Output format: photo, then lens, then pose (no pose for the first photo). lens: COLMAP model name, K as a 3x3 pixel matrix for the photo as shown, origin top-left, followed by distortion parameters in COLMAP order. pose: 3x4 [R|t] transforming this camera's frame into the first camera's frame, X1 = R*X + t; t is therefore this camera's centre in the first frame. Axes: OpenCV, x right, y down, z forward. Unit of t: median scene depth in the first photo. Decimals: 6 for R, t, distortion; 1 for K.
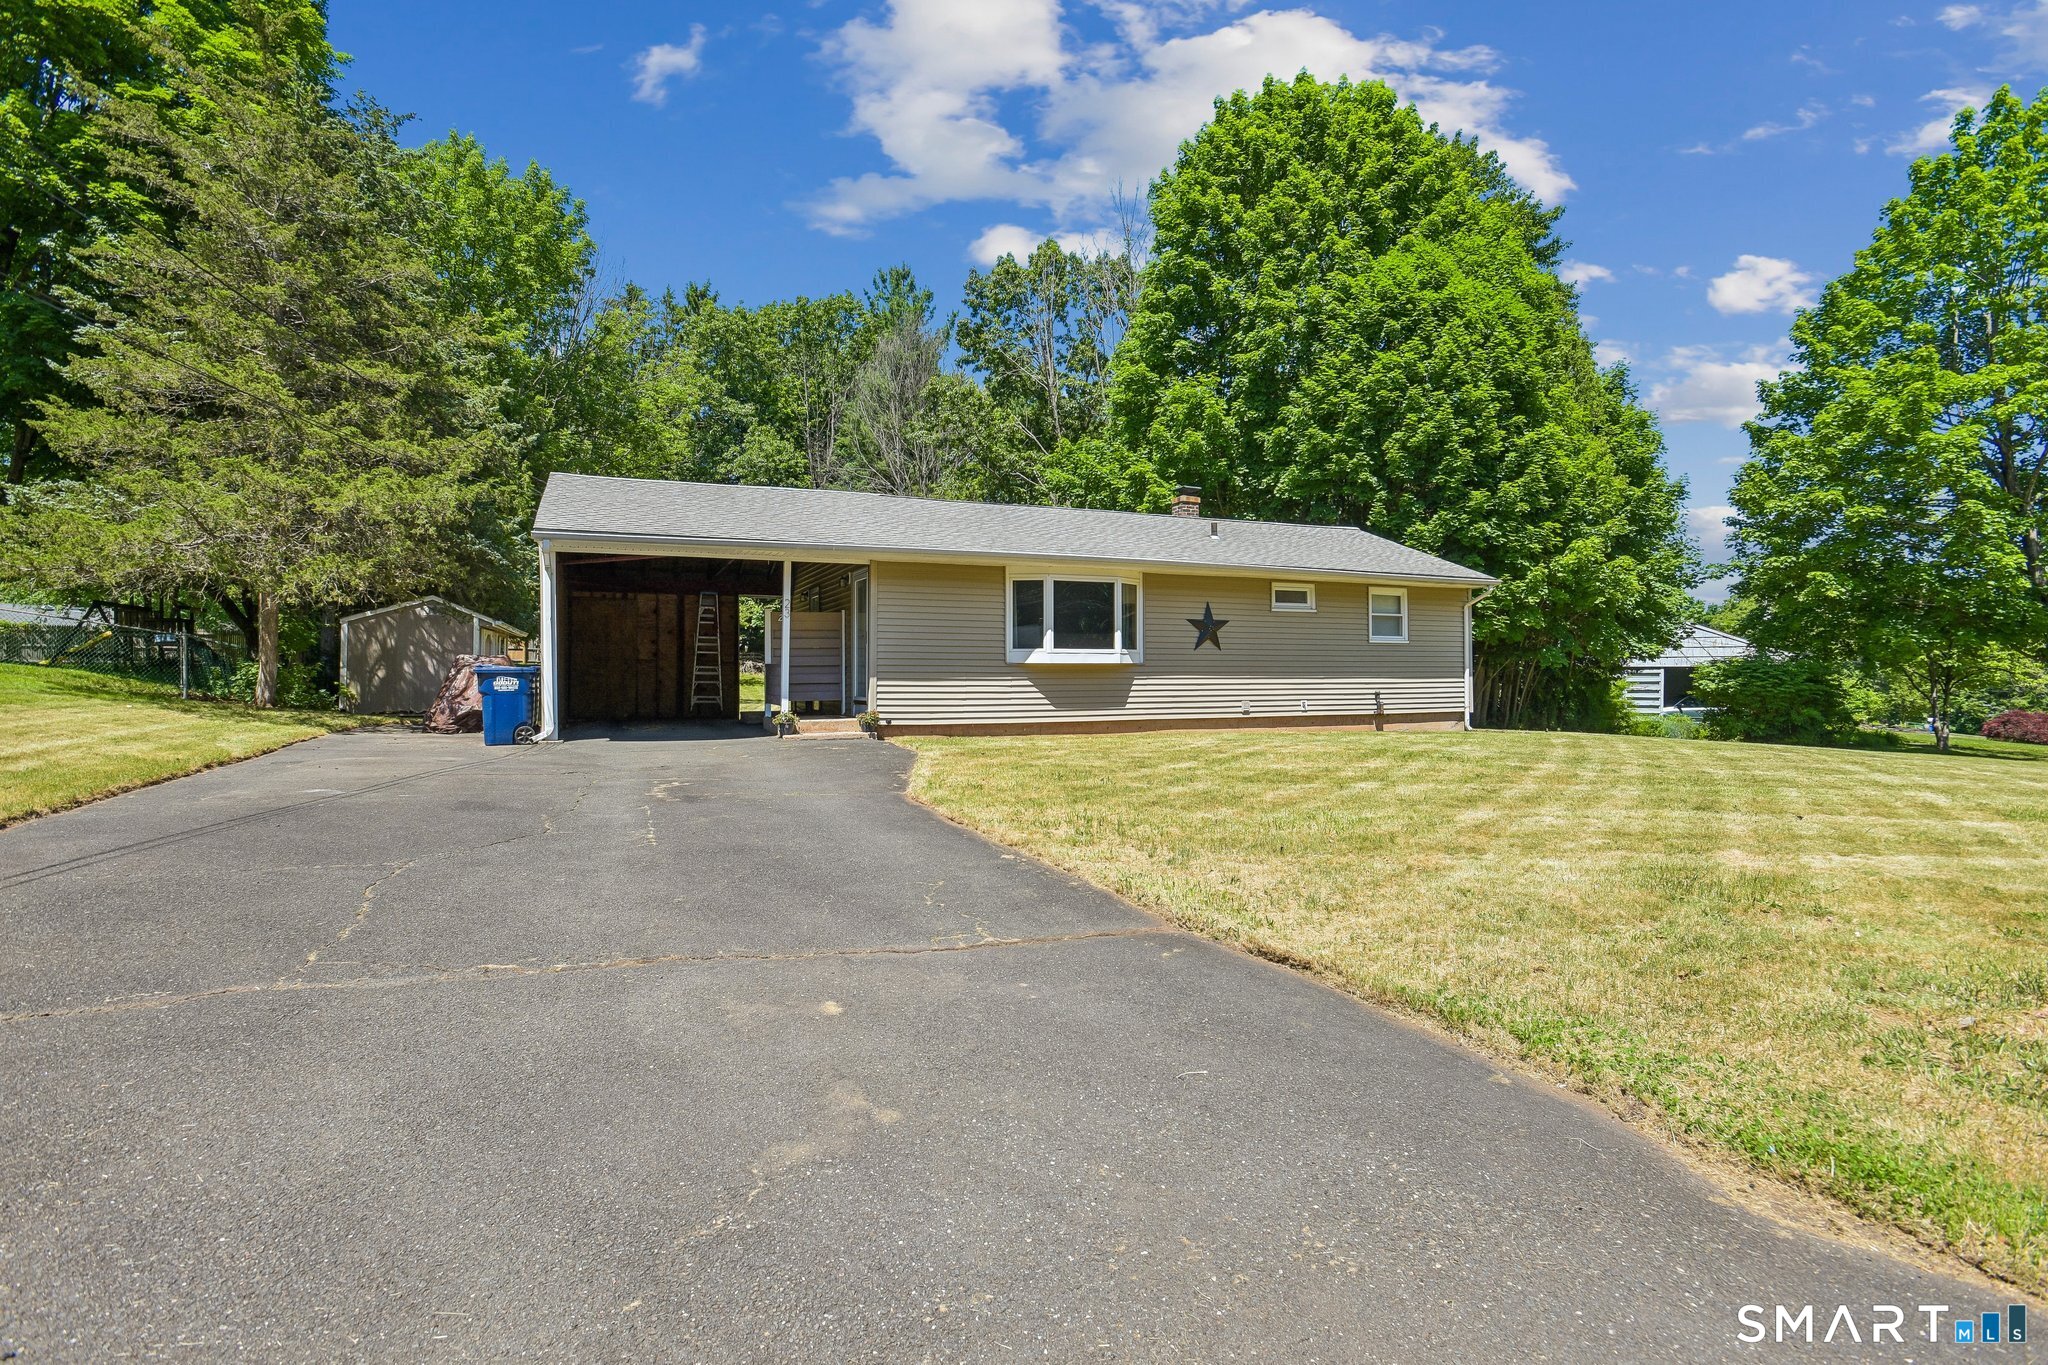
lens RADIAL K [[1043.5, 0, 1024.0], [0, 1043.5, 682.5], [0, 0, 1]] dist [-0.068776, 0.000096]
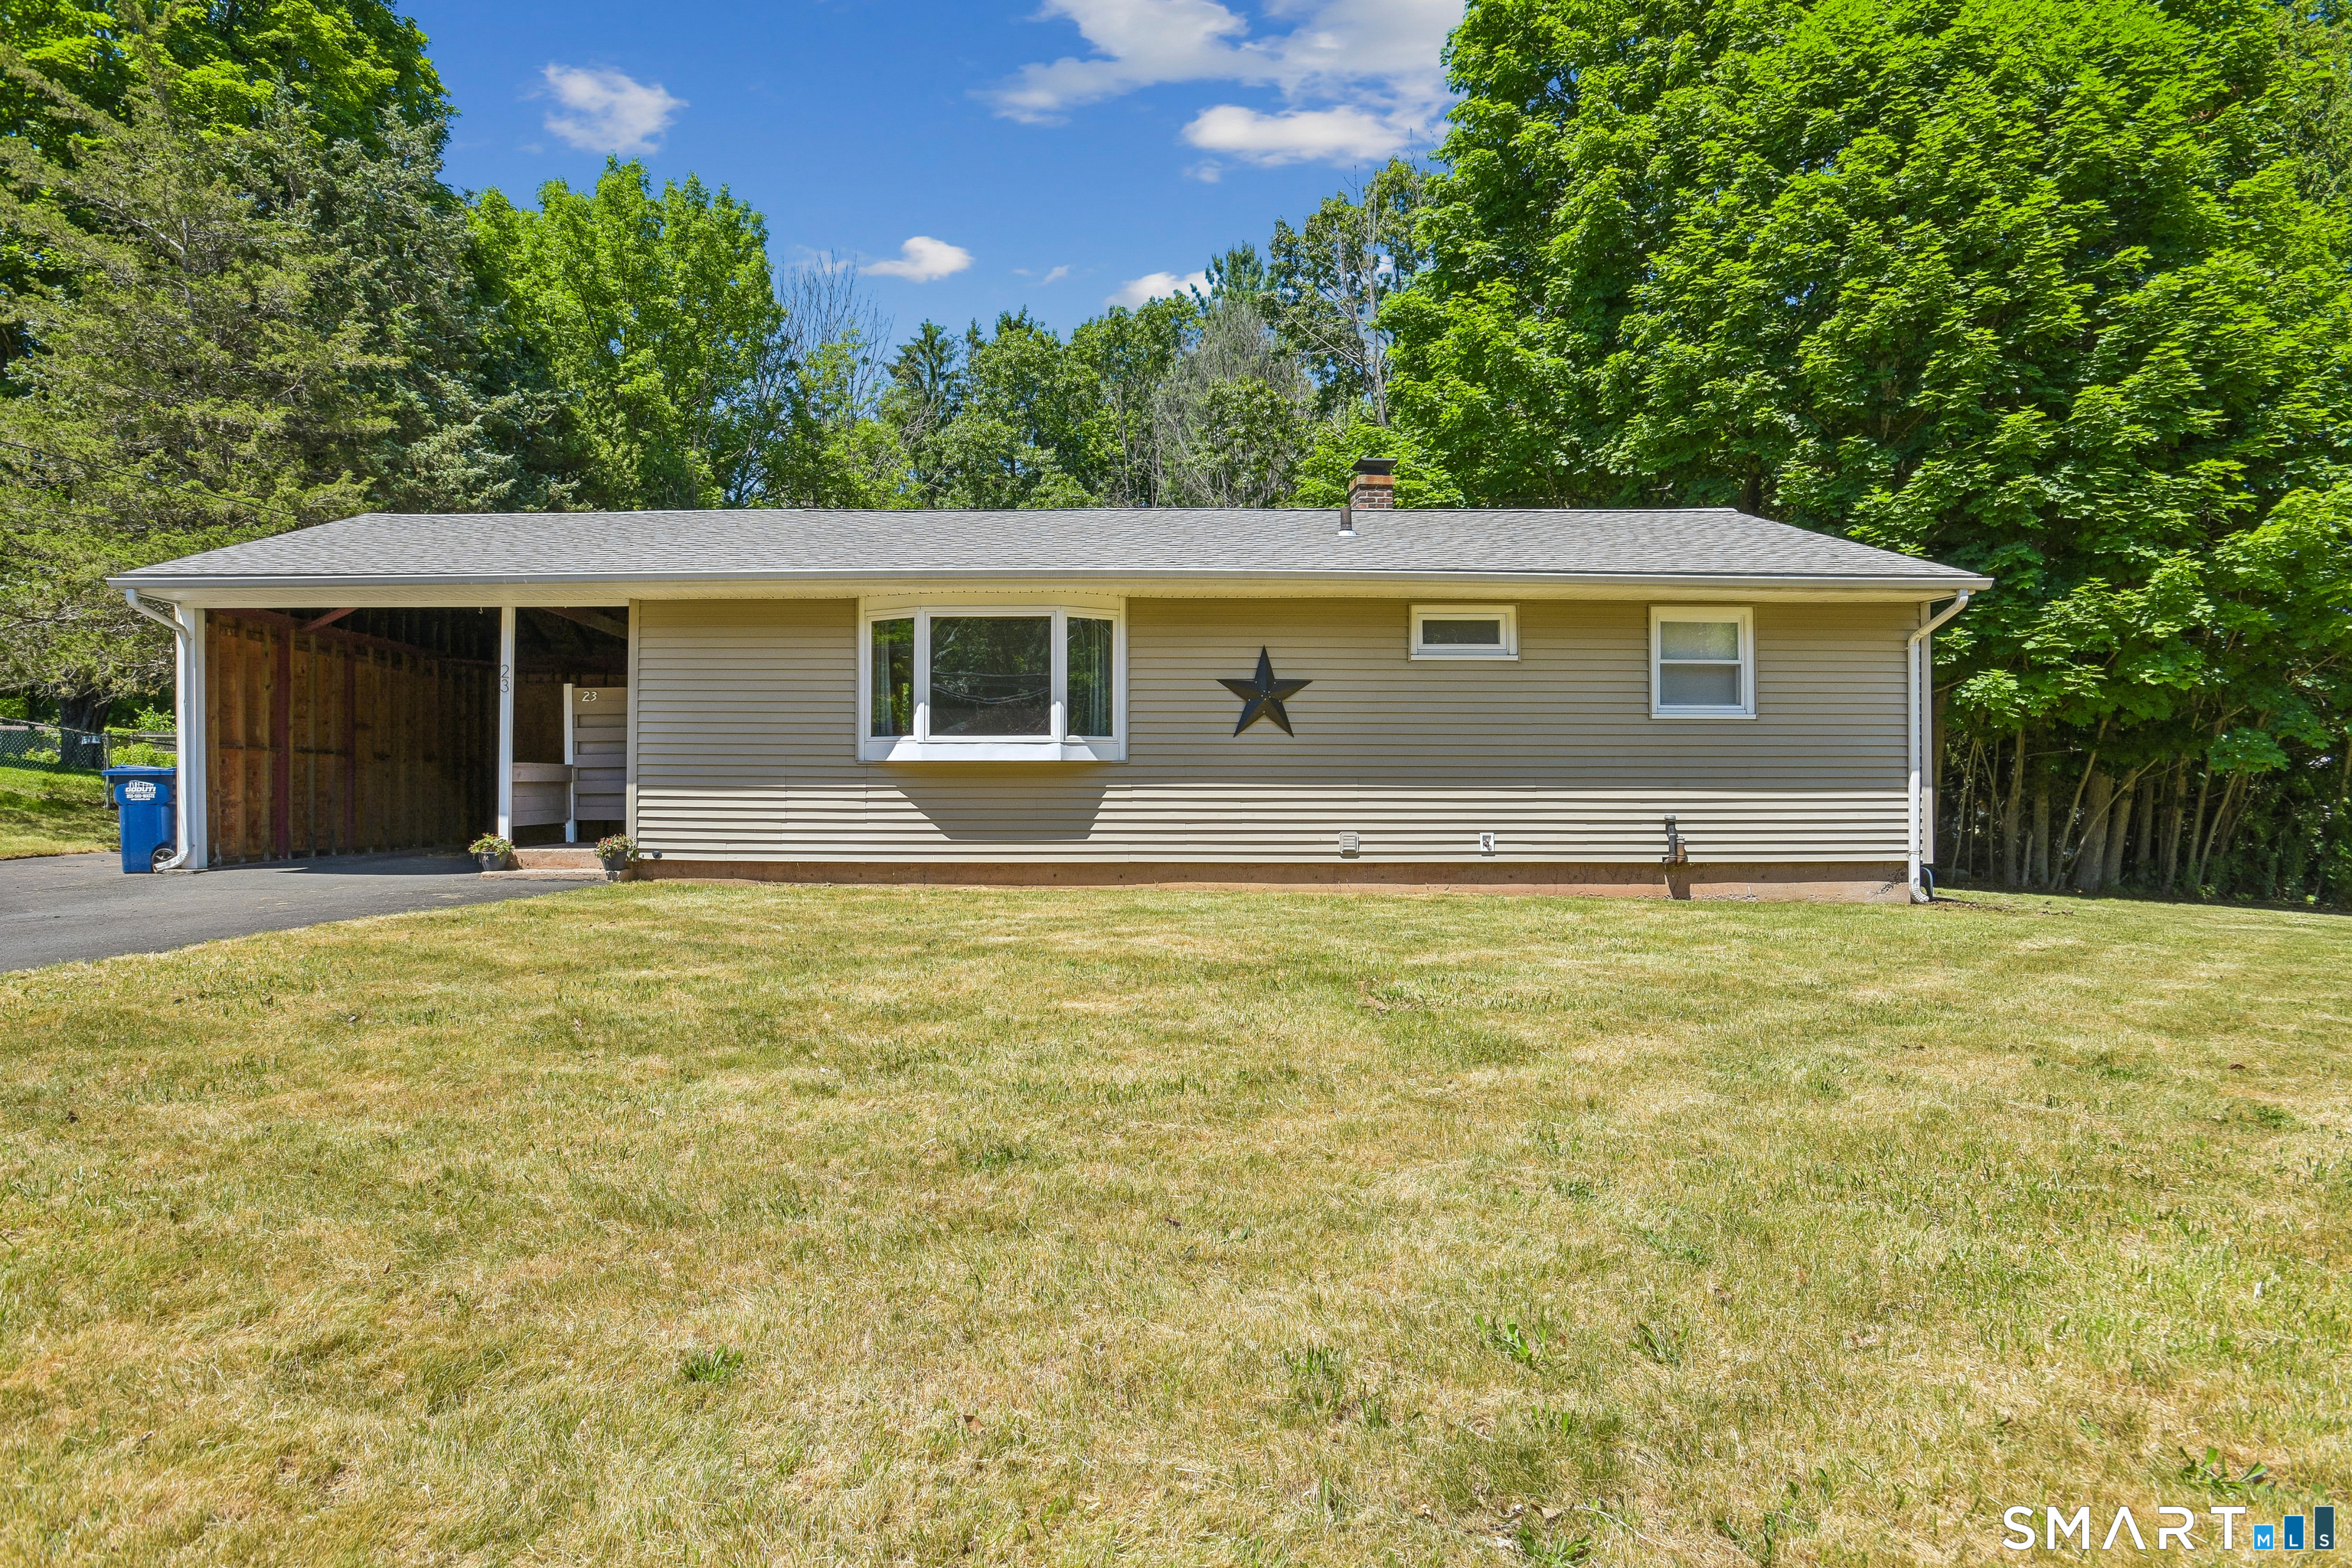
lens RADIAL K [[1166.3, 0, 1176.3], [0, 1166.3, 789.7], [0, 0, 1]] dist [-0.045657, 0.014843]
pose [[0.911304, 0.003222, -0.411722, 0.300899], [-0.006675, 0.999954, -0.006951, 0.000886], [0.411681, 0.009083, 0.911283, 0.339187]]
